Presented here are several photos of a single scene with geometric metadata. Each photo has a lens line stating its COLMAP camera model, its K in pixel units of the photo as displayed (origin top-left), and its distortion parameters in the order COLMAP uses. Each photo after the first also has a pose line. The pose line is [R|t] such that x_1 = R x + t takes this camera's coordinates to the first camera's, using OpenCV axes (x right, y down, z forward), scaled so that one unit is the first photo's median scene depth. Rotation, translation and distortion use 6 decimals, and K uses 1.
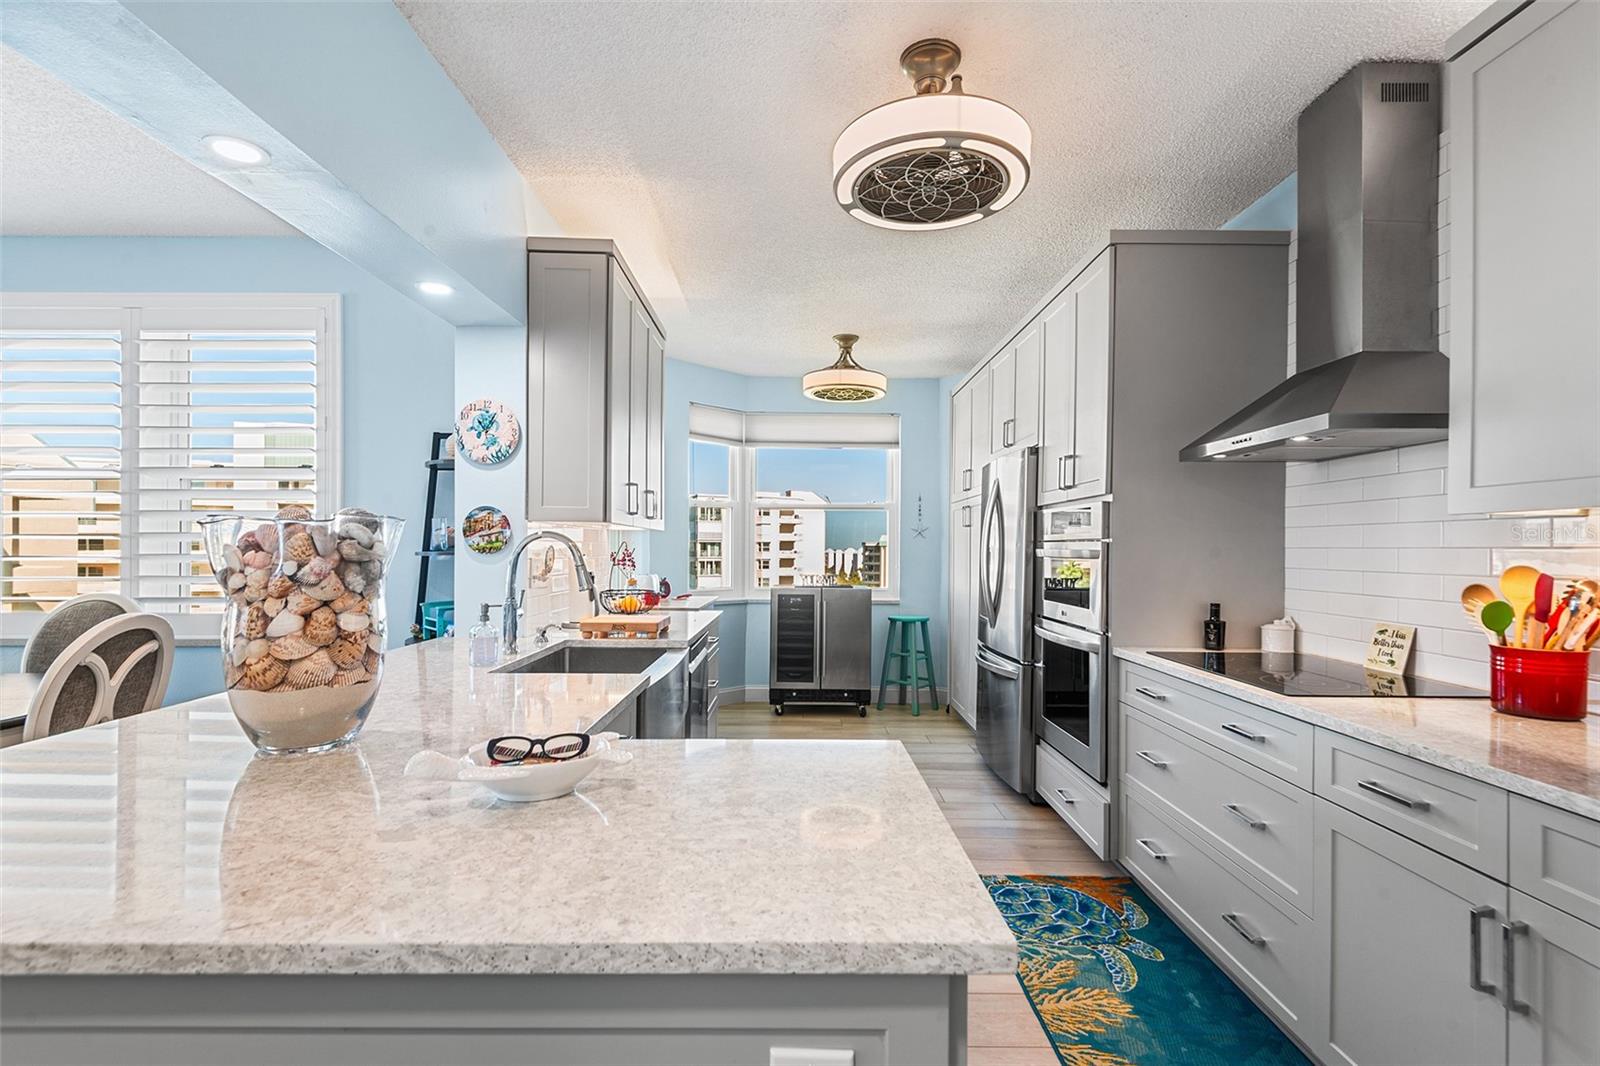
lens RADIAL K [[735.8, 0, 795.5], [0, 735.8, 551.4], [0, 0, 1]] dist [0.034129, -0.020652]
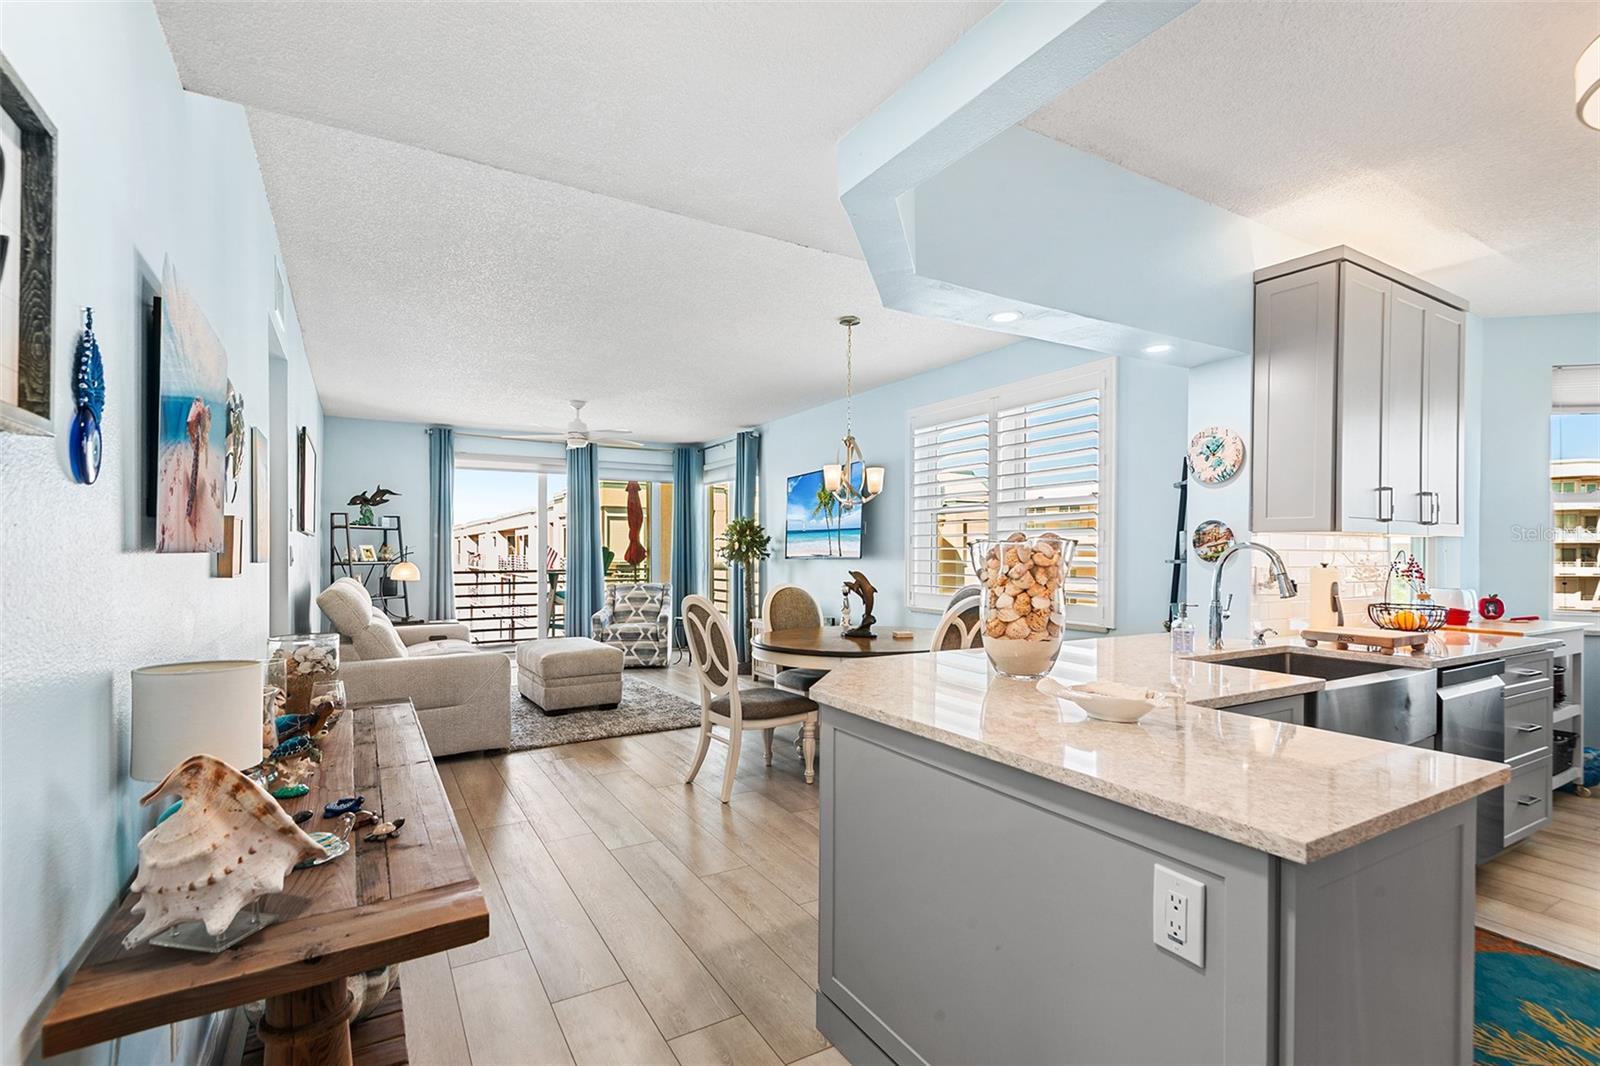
lens RADIAL K [[735.8, 0, 795.5], [0, 735.8, 551.4], [0, 0, 1]] dist [0.034129, -0.020652]
pose [[0.505474, -0.002843, -0.862837, 0.249249], [-0.006203, 0.999957, -0.006928, -0.001703], [0.862820, 0.008854, 0.505434, -0.132736]]
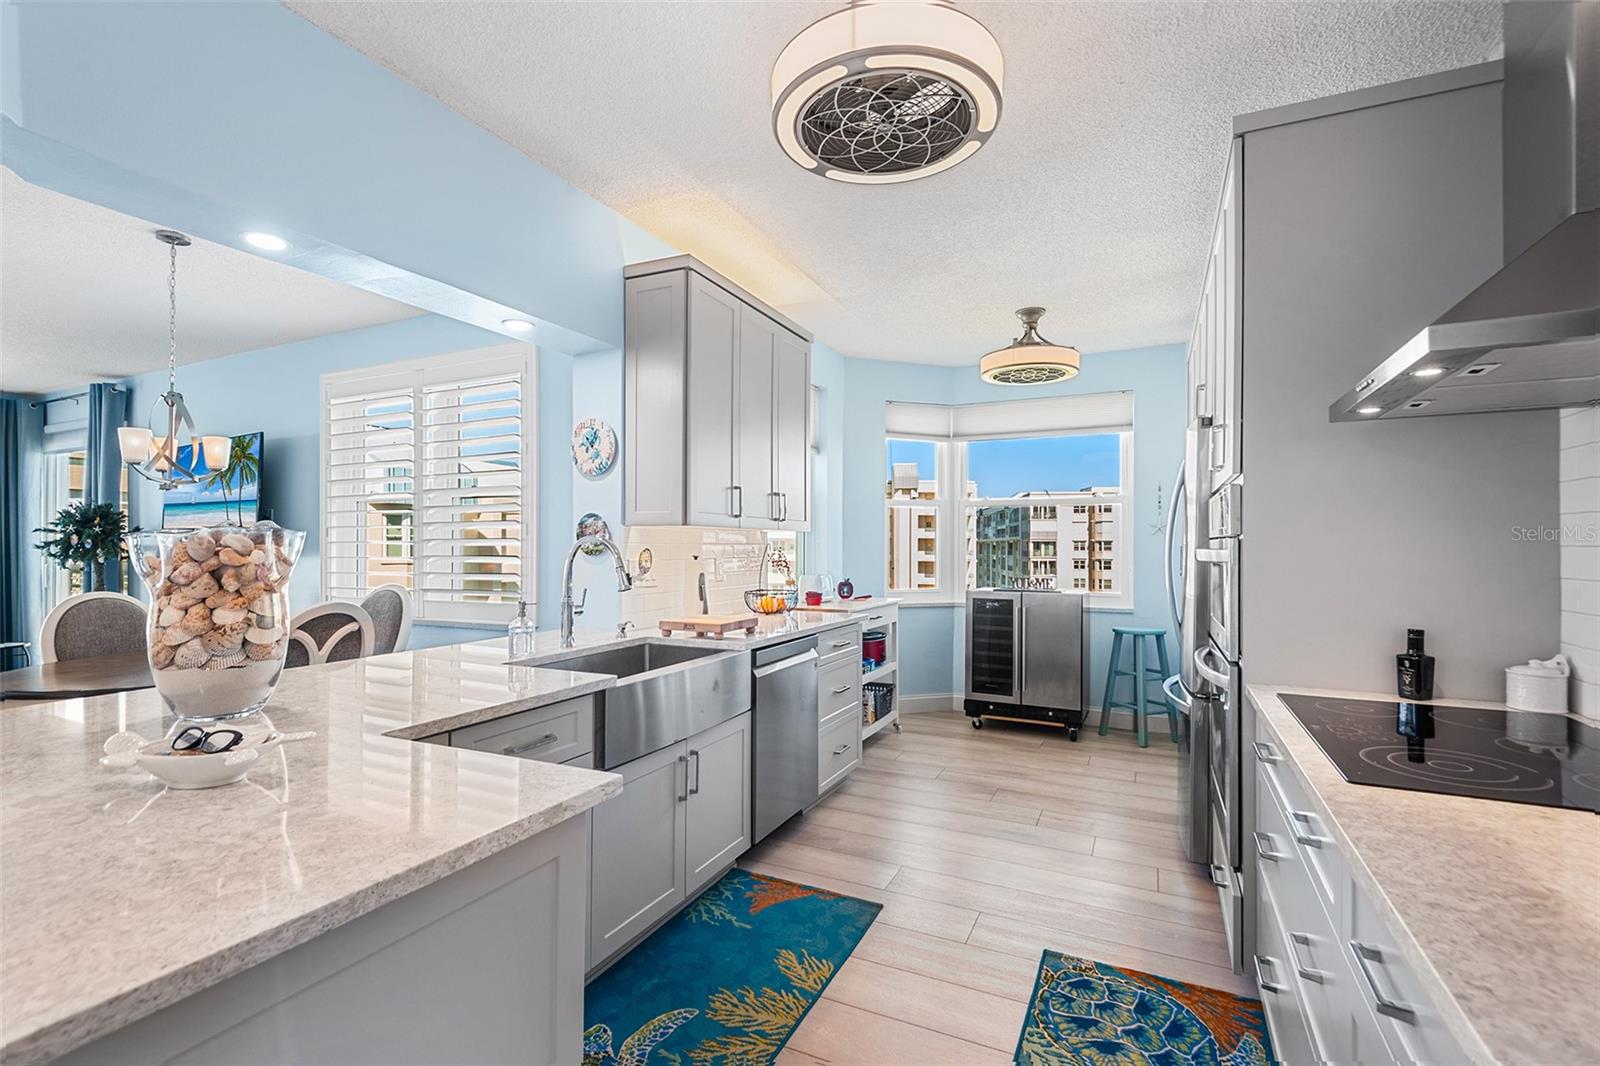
lens RADIAL K [[721.9, 0, 800.0], [0, 721.9, 546.2], [0, 0, 1]] dist [0.027635, -0.016311]
pose [[0.899366, -0.006443, -0.437149, 0.350367], [0.003718, 0.999968, -0.007089, -0.002892], [0.437180, 0.004750, 0.899361, 0.162389]]
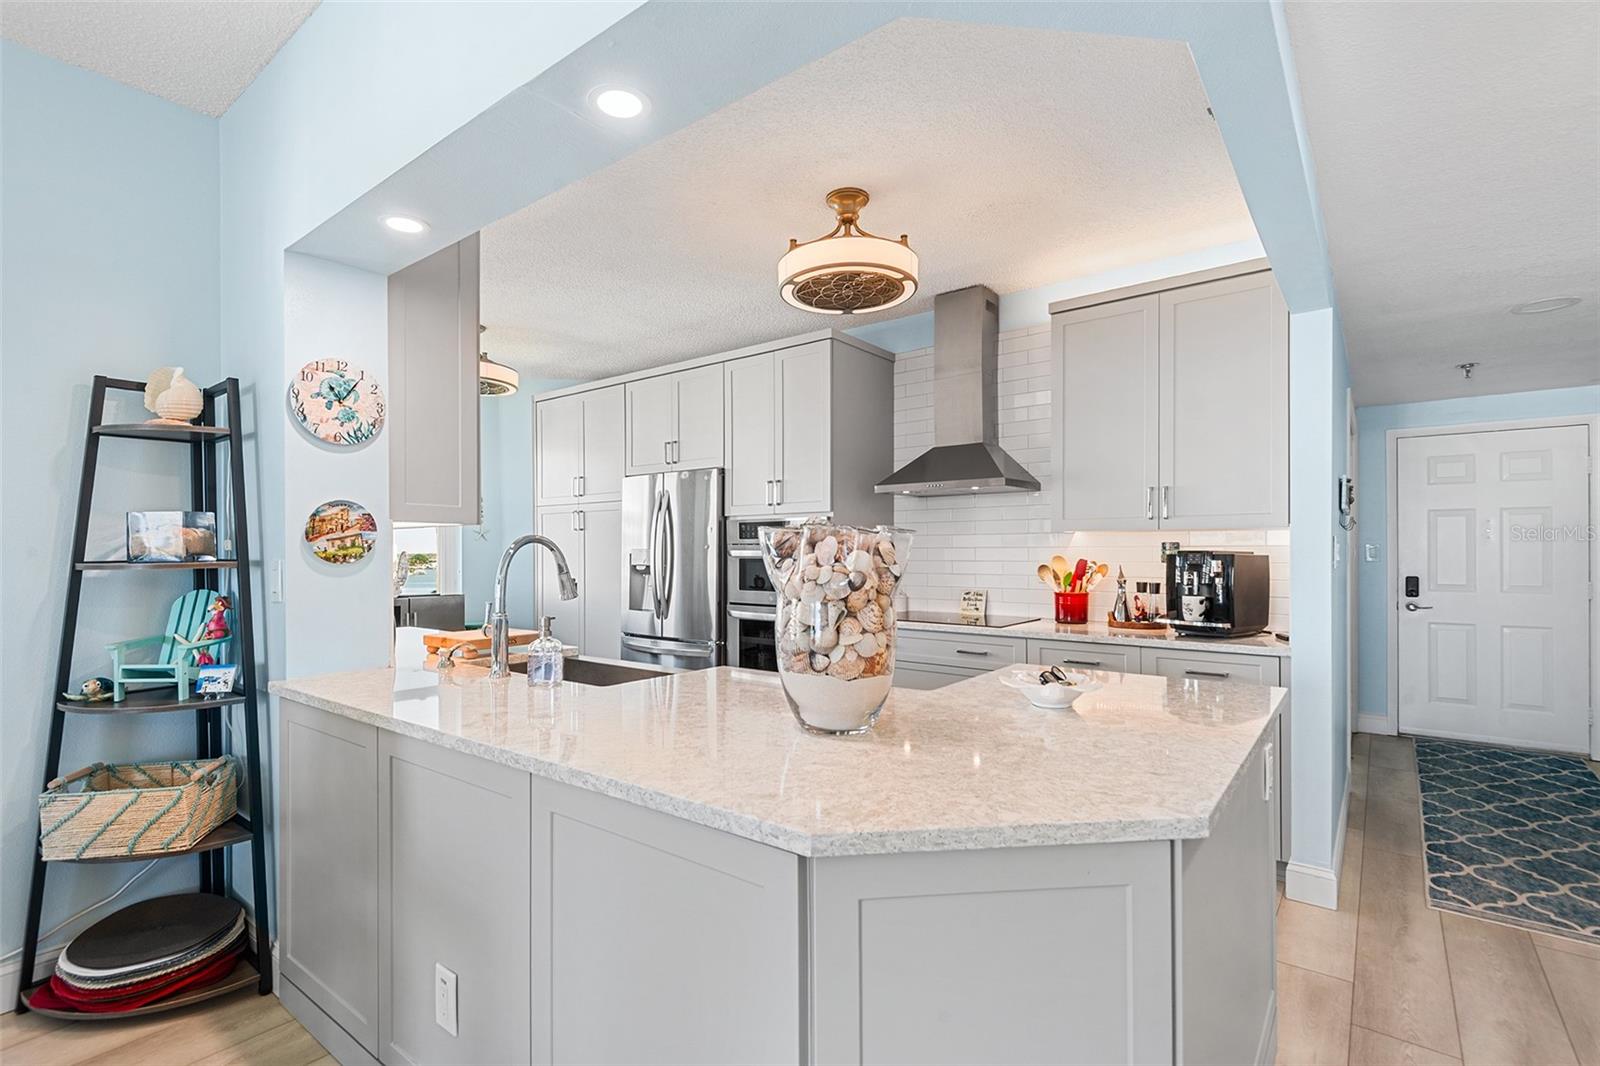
lens RADIAL K [[735.8, 0, 795.5], [0, 735.8, 551.4], [0, 0, 1]] dist [0.034129, -0.020652]
pose [[0.621146, -0.010496, 0.783625, -0.749190], [0.012066, 0.999920, 0.003829, -0.006542], [-0.783602, 0.007076, 0.621222, 0.168852]]
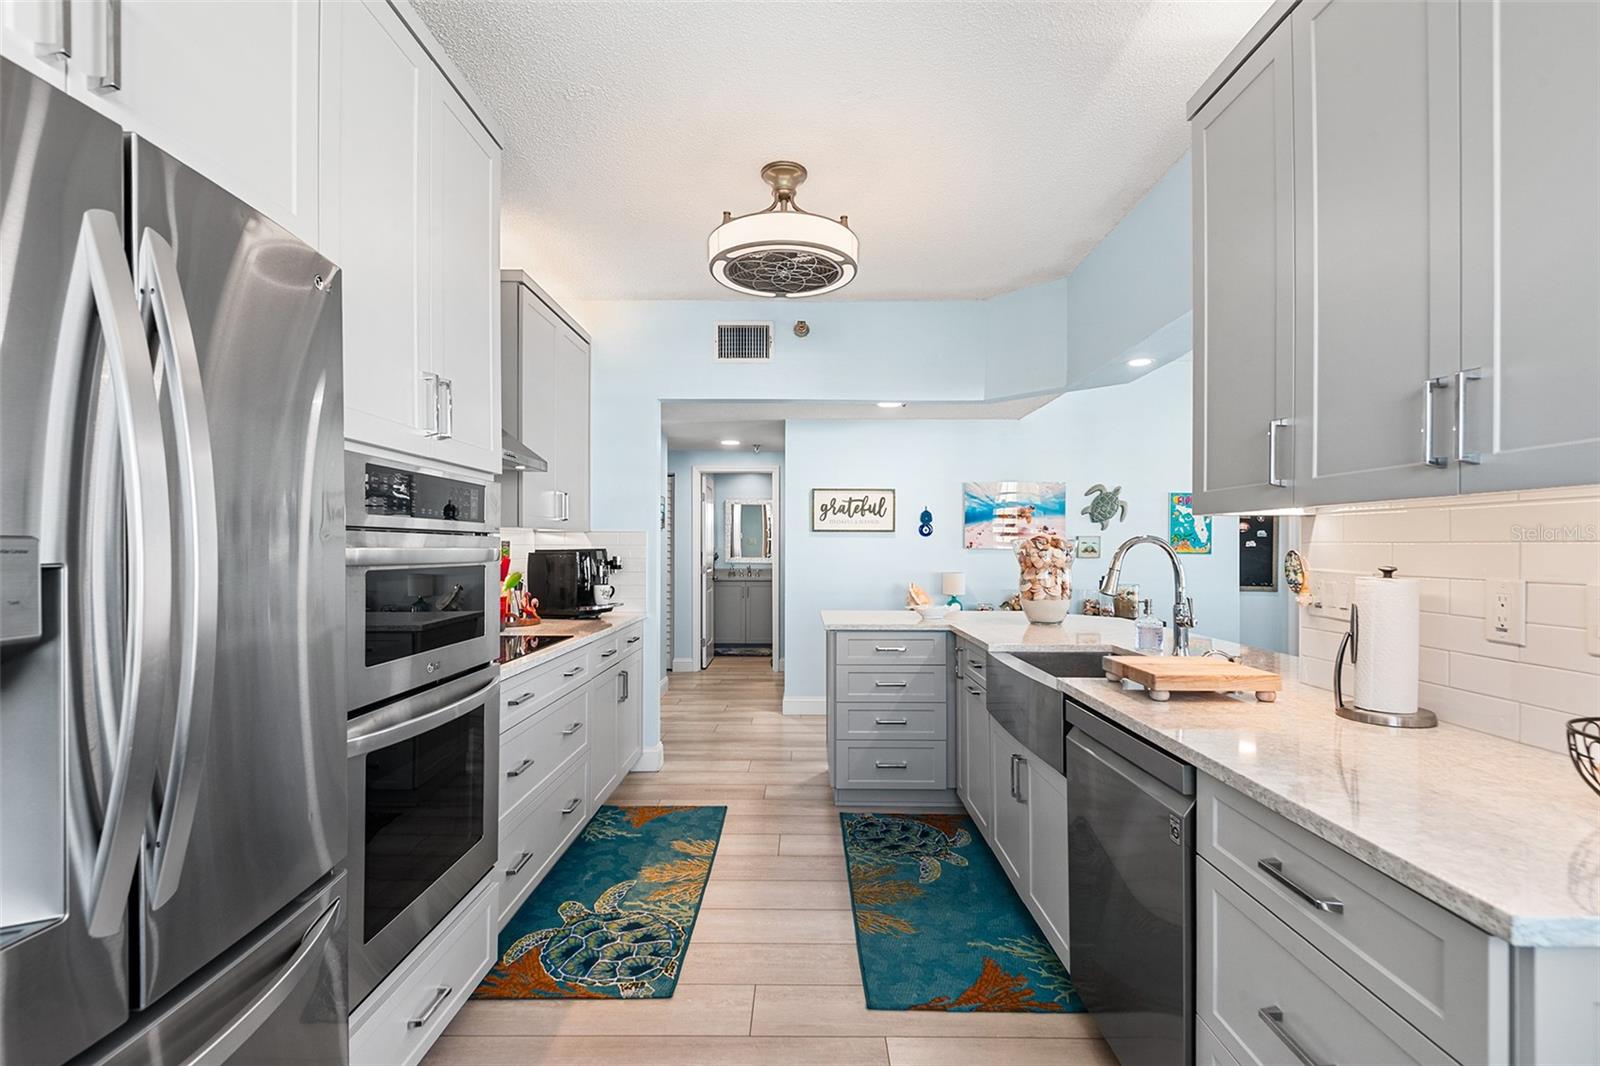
lens RADIAL K [[735.8, 0, 795.5], [0, 735.8, 551.4], [0, 0, 1]] dist [0.034129, -0.020652]
pose [[-0.999895, -0.010196, 0.010266, 0.108275], [-0.010103, 0.999907, 0.009109, -0.009874], [-0.010358, 0.009004, -0.999906, 1.768492]]
